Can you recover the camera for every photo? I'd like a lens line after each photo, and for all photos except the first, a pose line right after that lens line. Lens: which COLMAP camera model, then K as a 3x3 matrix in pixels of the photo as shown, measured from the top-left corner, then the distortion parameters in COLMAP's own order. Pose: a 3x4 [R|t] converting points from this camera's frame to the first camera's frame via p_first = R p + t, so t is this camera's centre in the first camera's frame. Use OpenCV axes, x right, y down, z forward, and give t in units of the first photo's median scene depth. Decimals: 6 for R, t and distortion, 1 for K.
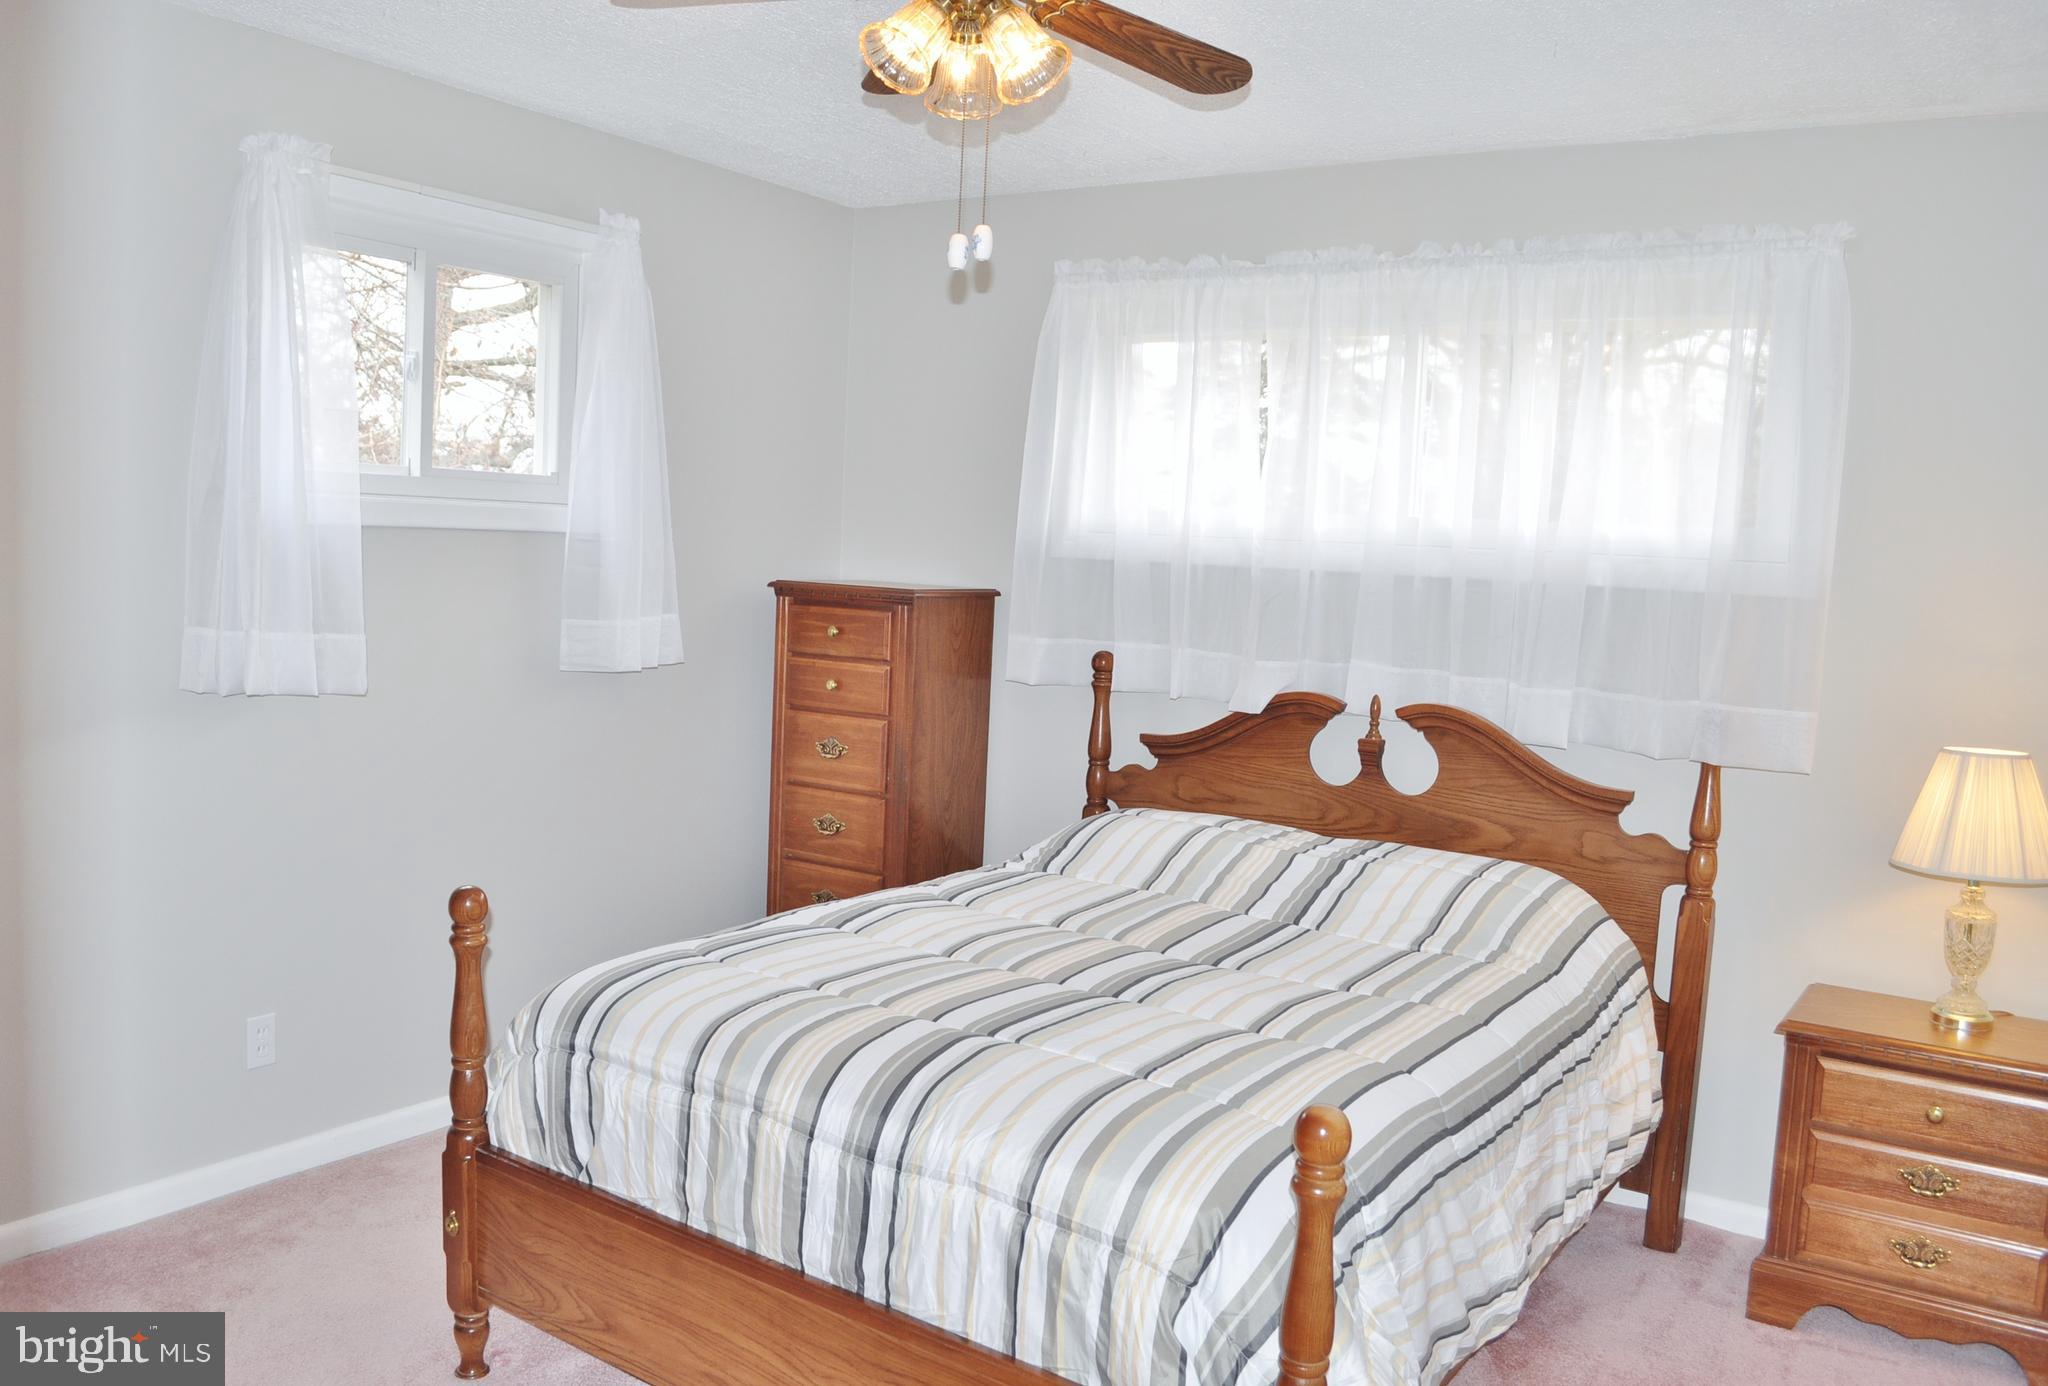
lens RADIAL K [[1641.3, 0, 1018.7], [0, 1641.3, 695.5], [0, 0, 1]] dist [-0.081019, 0.010954]
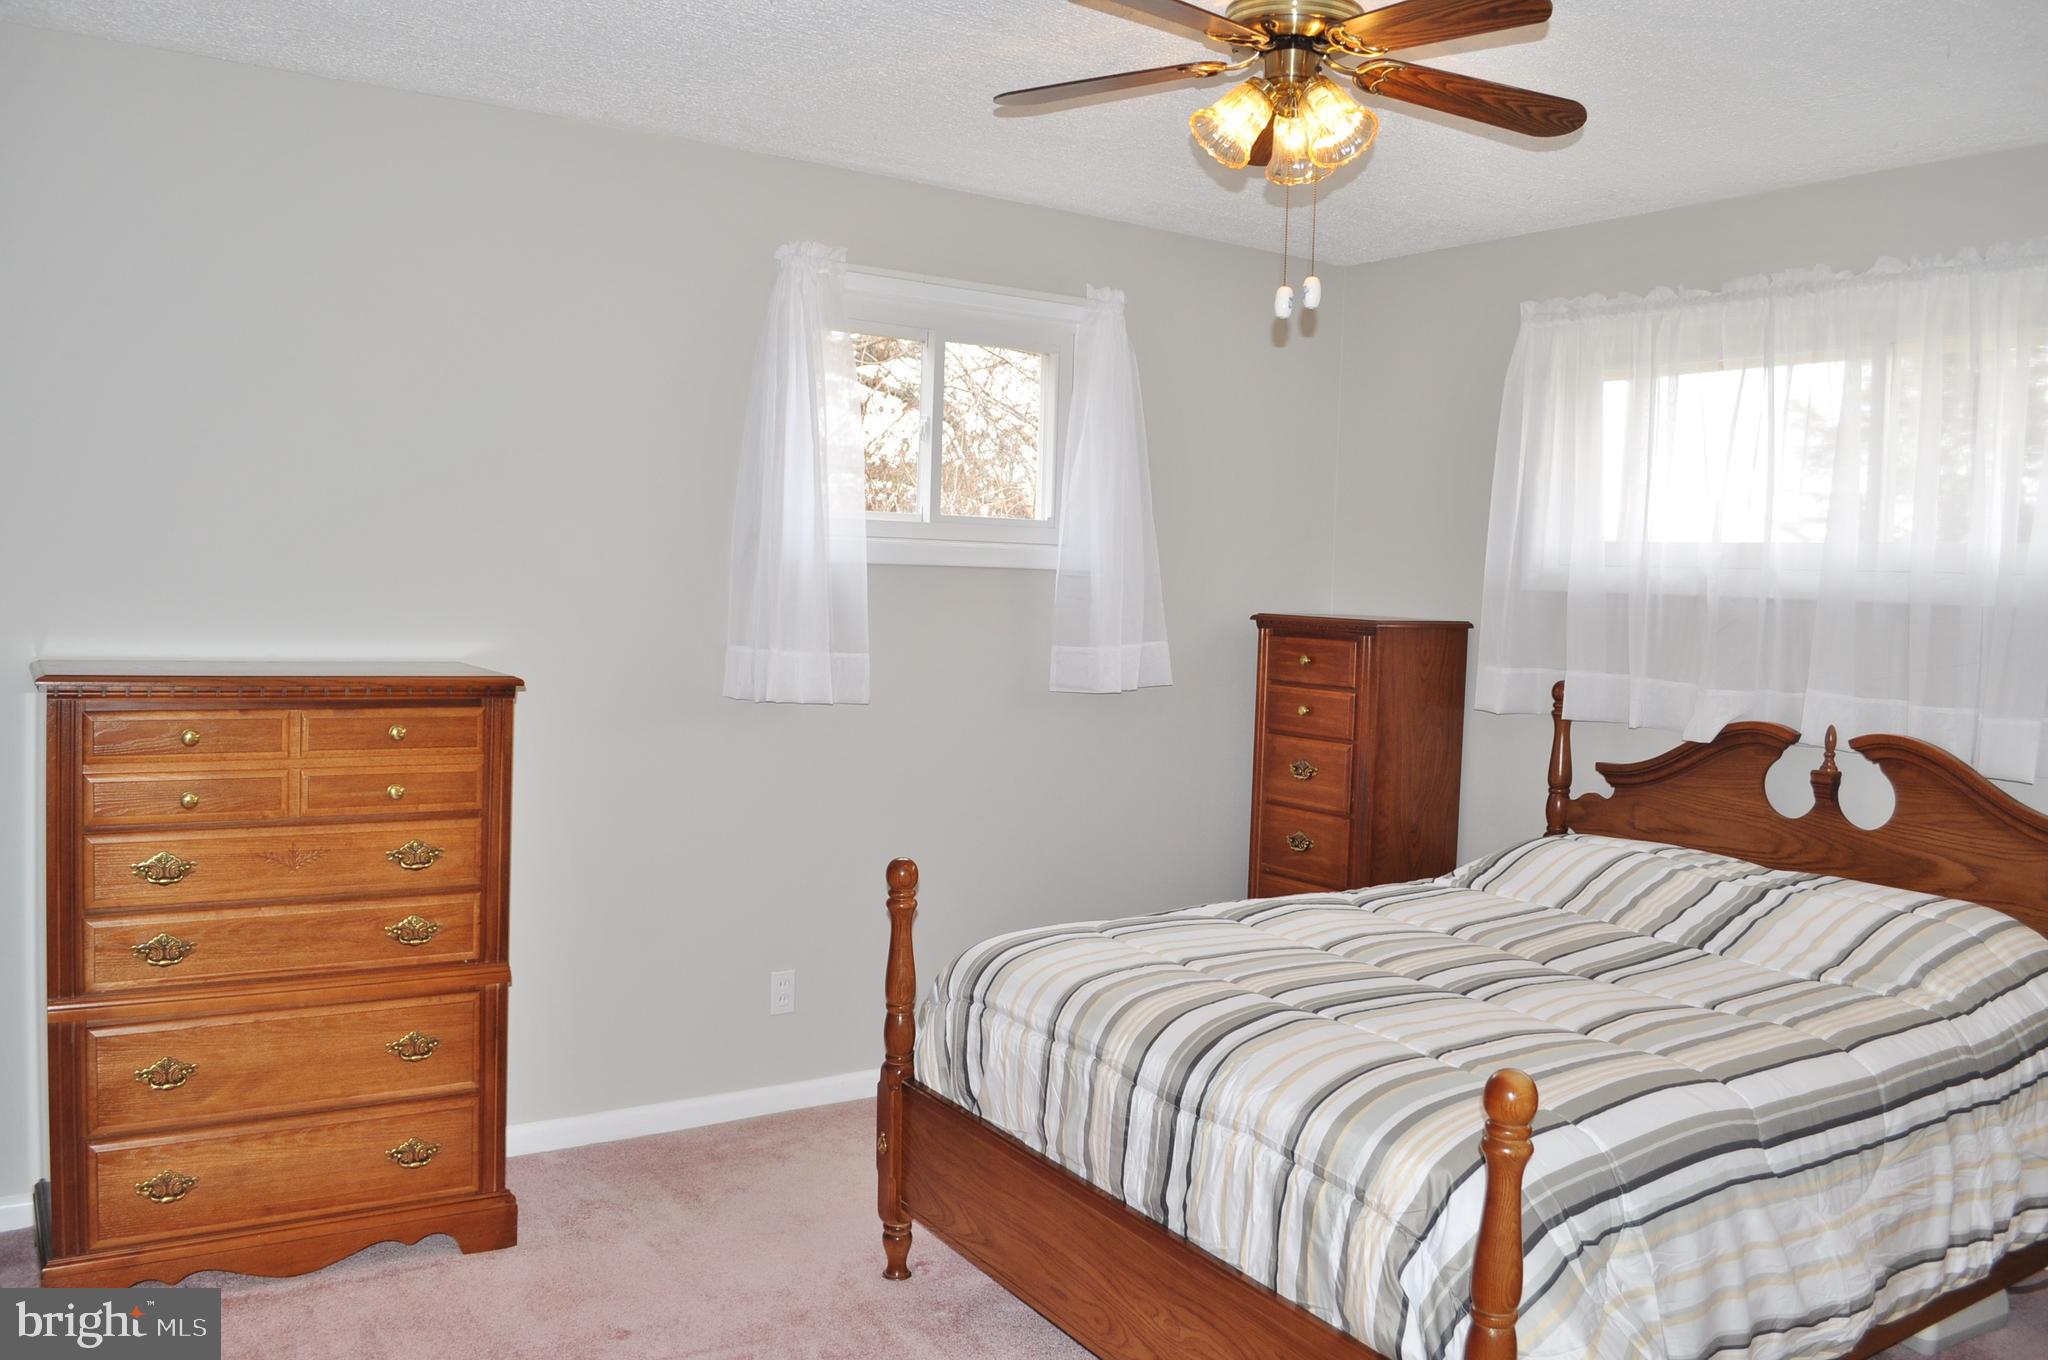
lens RADIAL K [[1614.8, 0, 1032.0], [0, 1614.8, 685.4], [0, 0, 1]] dist [-0.085845, 0.014129]
pose [[0.927440, 0.009893, -0.373841, 0.153255], [-0.024353, 0.999126, -0.033976, 0.023080], [0.373178, 0.040615, 0.926870, -0.052909]]
